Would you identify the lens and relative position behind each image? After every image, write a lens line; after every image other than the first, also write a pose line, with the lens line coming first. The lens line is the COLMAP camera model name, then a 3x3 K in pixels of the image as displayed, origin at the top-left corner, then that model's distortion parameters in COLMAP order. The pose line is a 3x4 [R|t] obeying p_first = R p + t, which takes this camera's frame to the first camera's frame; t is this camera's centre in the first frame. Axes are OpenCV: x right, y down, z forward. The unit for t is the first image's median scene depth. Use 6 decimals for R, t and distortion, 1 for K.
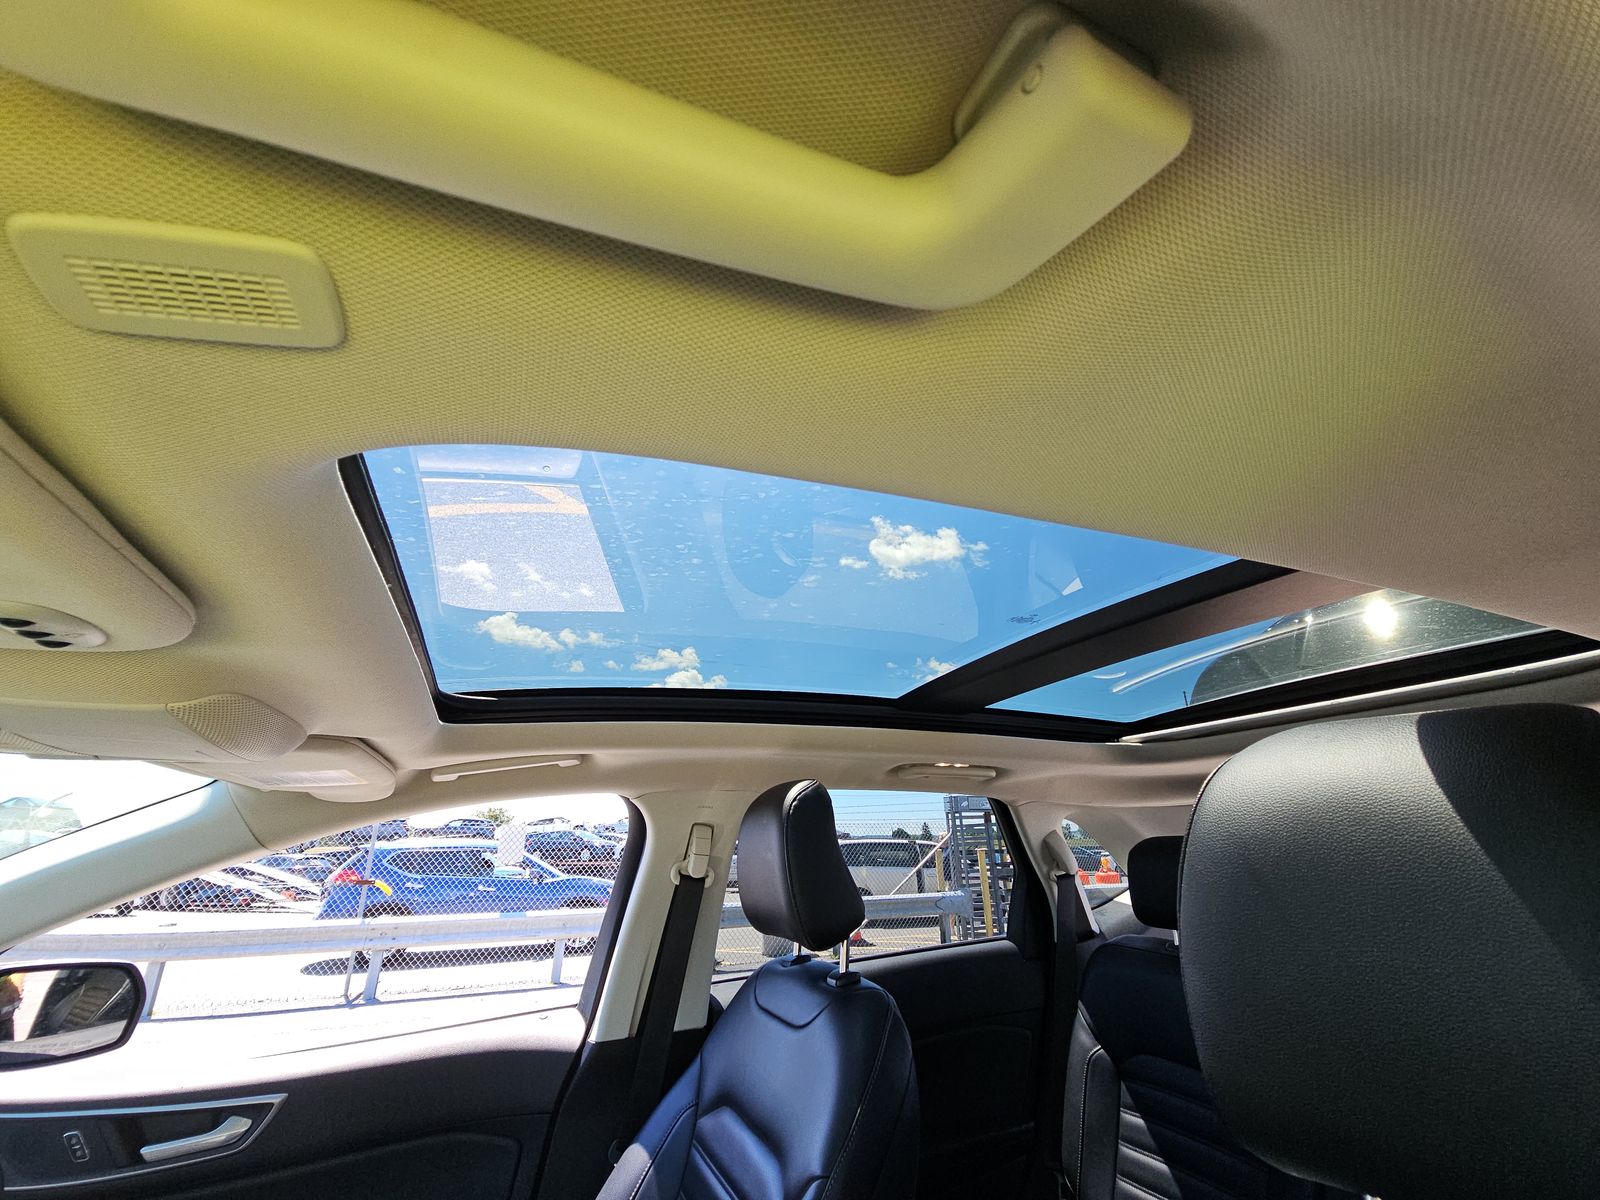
lens RADIAL K [[656.9, 0, 804.1], [0, 656.9, 601.2], [0, 0, 1]] dist [-0.000544, -0.000266]
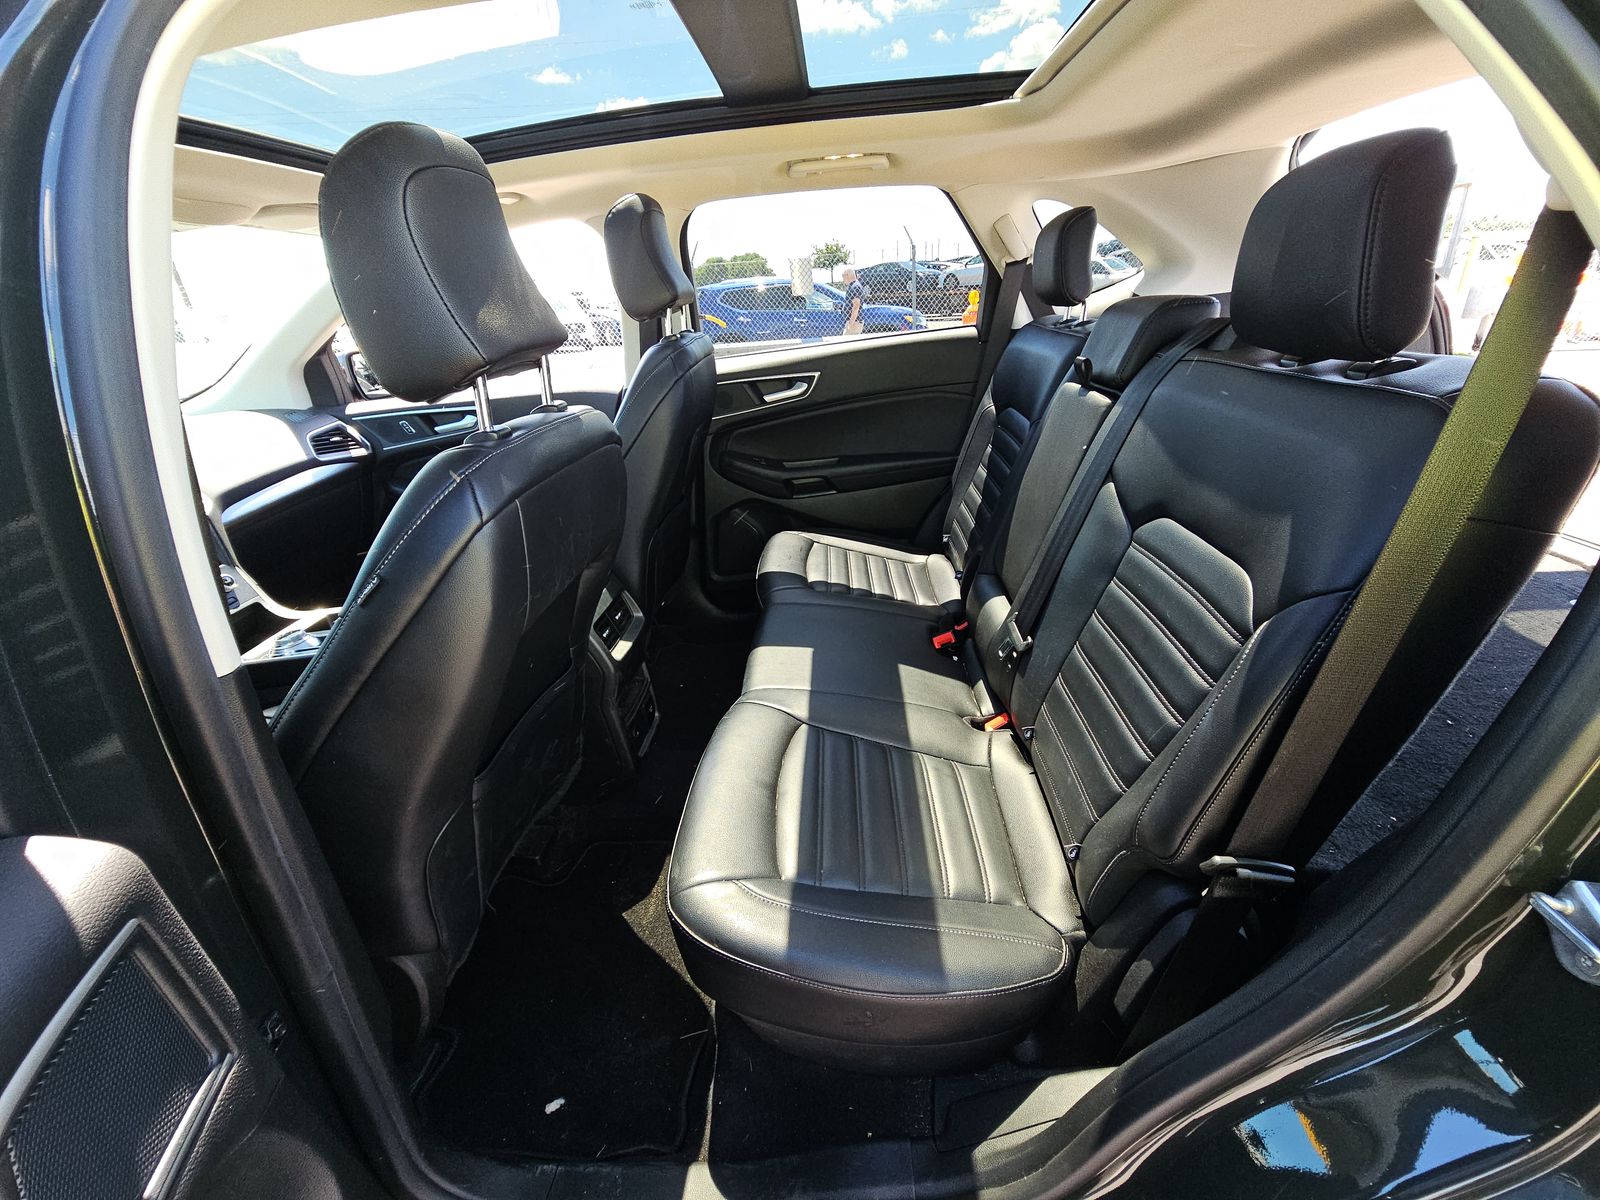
lens RADIAL K [[656.9, 0, 804.1], [0, 656.9, 601.2], [0, 0, 1]] dist [-0.000544, -0.000266]
pose [[0.887342, 0.148130, -0.436671, 0.822720], [0.217632, 0.700347, 0.679816, 0.024499], [0.406523, -0.698263, 0.589210, -0.145706]]
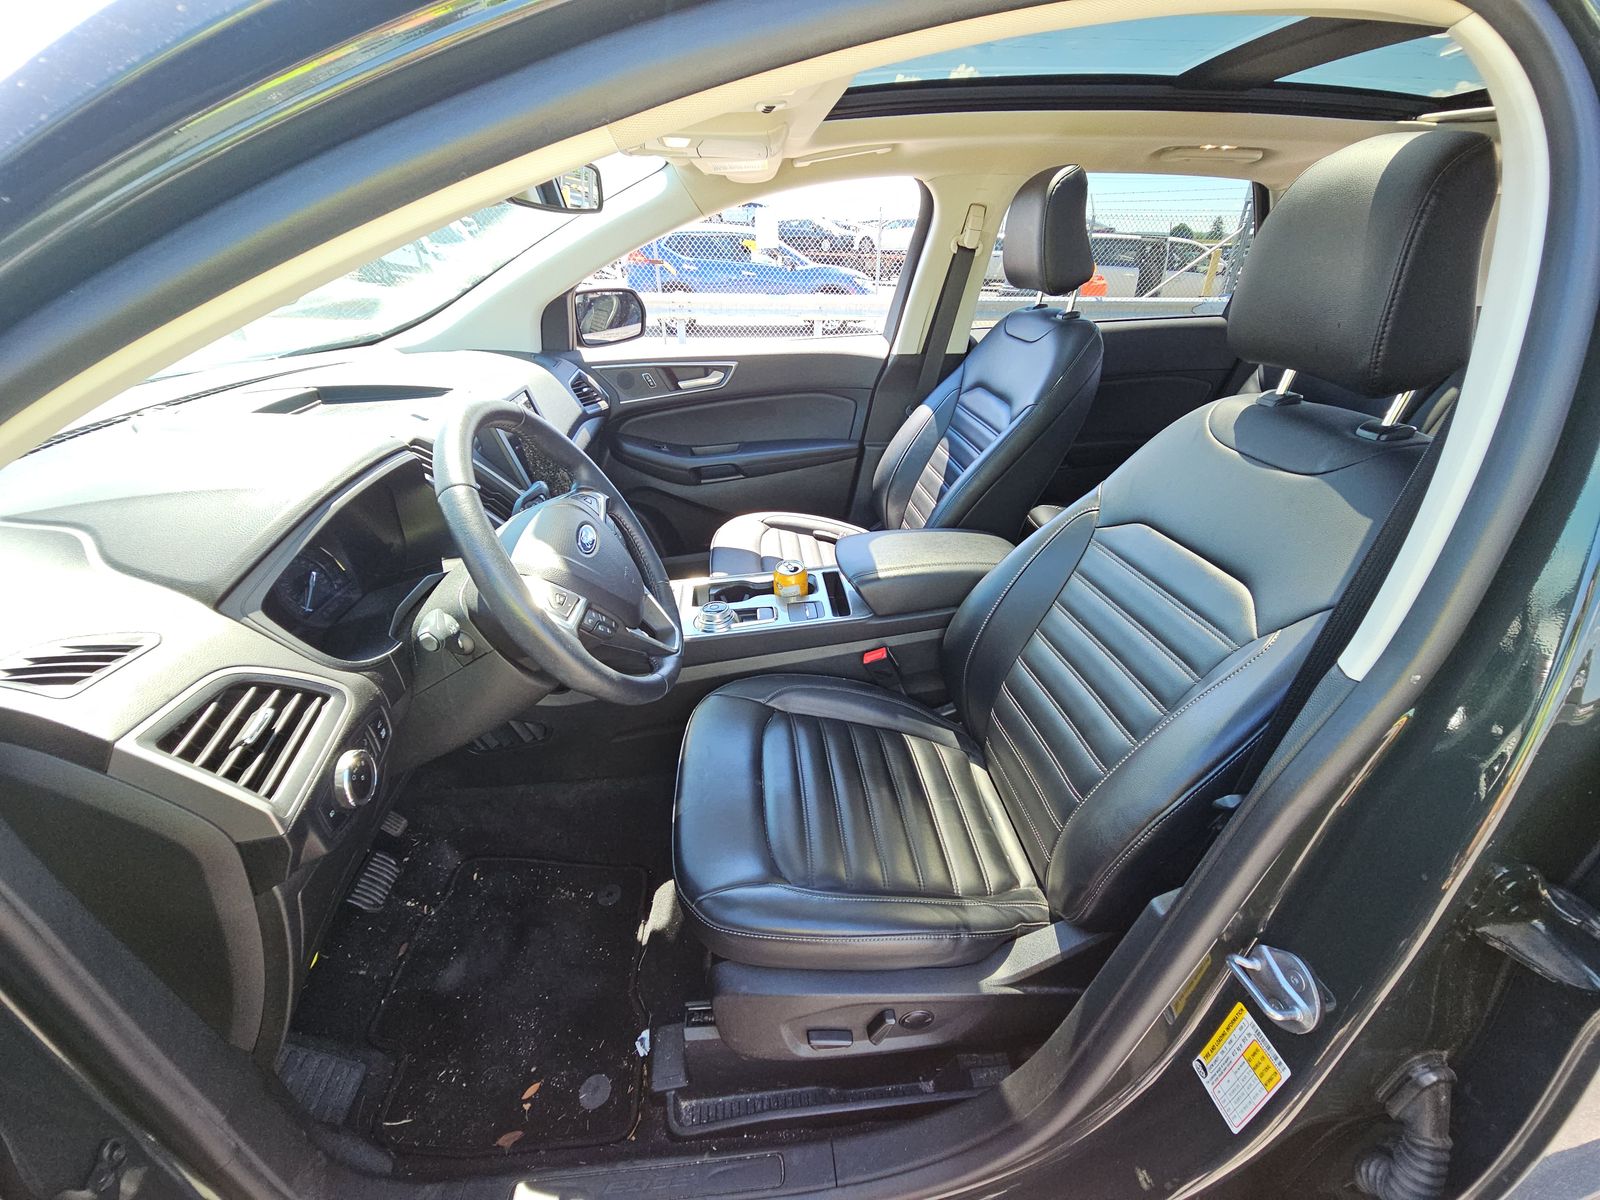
lens RADIAL K [[656.9, 0, 804.1], [0, 656.9, 601.2], [0, 0, 1]] dist [-0.000544, -0.000266]
pose [[0.947132, 0.174789, -0.269052, 0.004509], [0.089963, 0.660259, 0.745631, -0.138557], [0.307972, -0.730416, 0.609628, -0.461121]]
